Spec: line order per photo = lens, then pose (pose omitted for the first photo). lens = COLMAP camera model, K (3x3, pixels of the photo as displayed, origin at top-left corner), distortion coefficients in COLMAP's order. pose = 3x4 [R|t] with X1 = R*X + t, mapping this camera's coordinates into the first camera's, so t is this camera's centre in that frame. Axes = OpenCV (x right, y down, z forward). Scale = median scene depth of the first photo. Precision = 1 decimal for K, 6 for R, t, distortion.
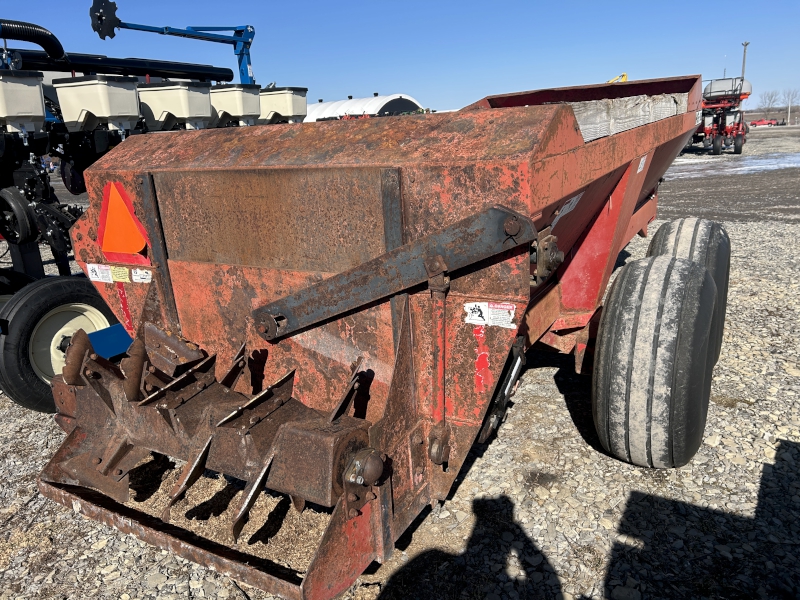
lens RADIAL K [[610.4, 0, 401.1], [0, 610.4, 302.8], [0, 0, 1]] dist [0.138907, -0.227535]
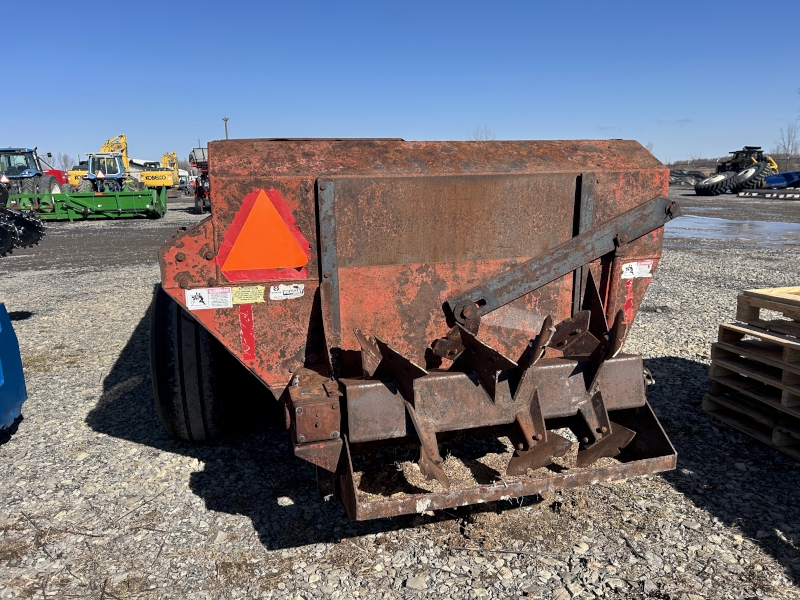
lens RADIAL K [[610.4, 0, 401.1], [0, 610.4, 302.8], [0, 0, 1]] dist [0.138907, -0.227535]
pose [[0.685938, -0.102203, 0.720447, -1.129992], [0.173349, 0.984533, -0.025379, 0.030304], [-0.706710, 0.142297, 0.693046, 0.292606]]
